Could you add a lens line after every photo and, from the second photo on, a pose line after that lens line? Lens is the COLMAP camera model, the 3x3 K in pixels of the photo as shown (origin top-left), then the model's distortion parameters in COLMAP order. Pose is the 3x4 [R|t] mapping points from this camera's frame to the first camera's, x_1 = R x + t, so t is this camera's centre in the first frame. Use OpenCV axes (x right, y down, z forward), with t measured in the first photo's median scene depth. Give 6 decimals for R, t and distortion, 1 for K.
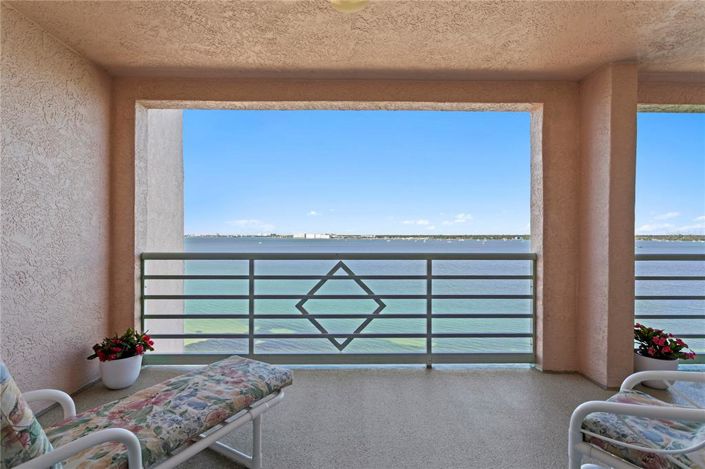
lens RADIAL K [[337.3, 0, 322.9], [0, 337.3, 231.6], [0, 0, 1]] dist [0.018981, -0.002120]
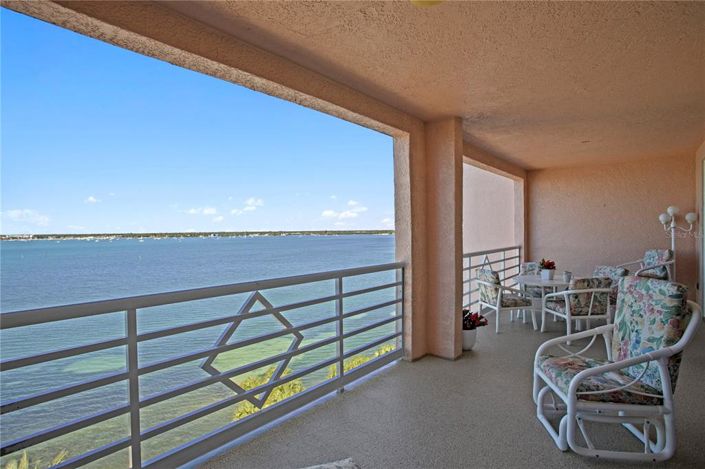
lens RADIAL K [[377.5, 0, 350.8], [0, 377.5, 237.2], [0, 0, 1]] dist [-0.019708, 0.006859]
pose [[0.651475, -0.026305, 0.758213, -0.450915], [0.008532, 0.999590, 0.027348, -0.055818], [-0.758622, -0.011347, 0.651433, 0.302045]]
